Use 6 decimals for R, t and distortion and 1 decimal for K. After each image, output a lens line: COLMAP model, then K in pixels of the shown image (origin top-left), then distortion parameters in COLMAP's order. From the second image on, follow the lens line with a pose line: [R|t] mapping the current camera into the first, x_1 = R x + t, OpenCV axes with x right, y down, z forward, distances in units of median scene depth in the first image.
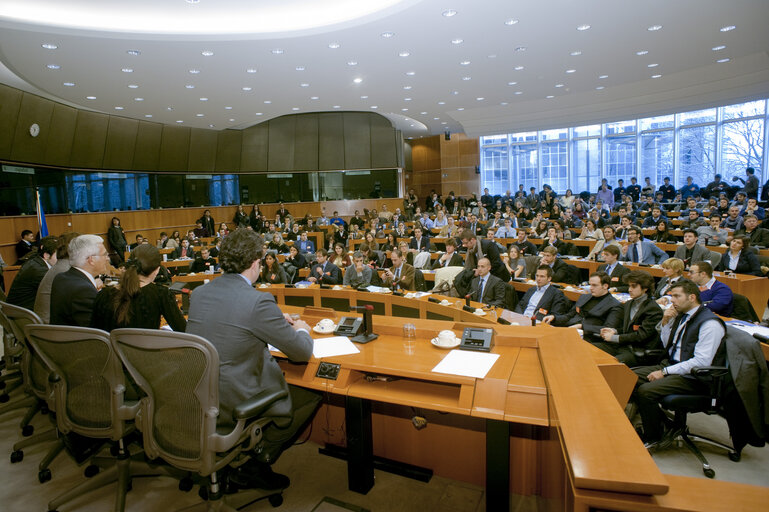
lens RADIAL K [[393.7, 0, 372.0], [0, 393.7, 242.0], [0, 0, 1]] dist [-0.109458, 0.057107]
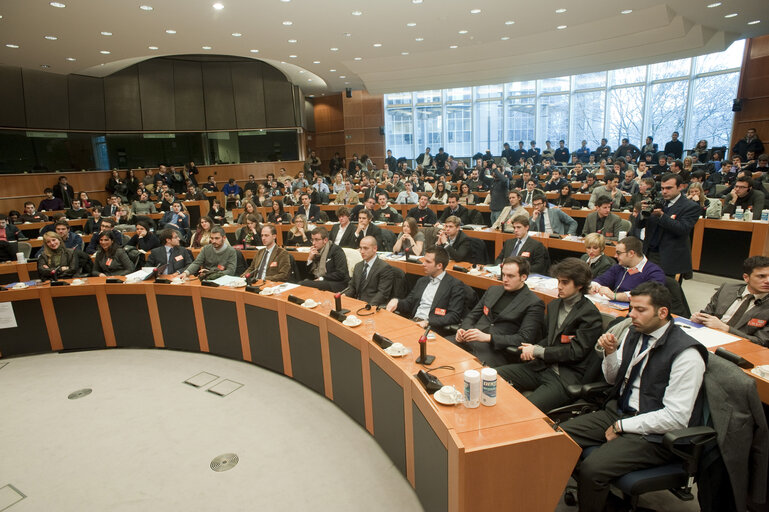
lens RADIAL K [[393.7, 0, 372.0], [0, 393.7, 242.0], [0, 0, 1]] dist [-0.109458, 0.057107]
pose [[0.974661, -0.040099, 0.220064, 0.057728], [0.020013, 0.995488, 0.092753, -0.007956], [-0.222790, -0.085999, 0.971066, 0.115829]]
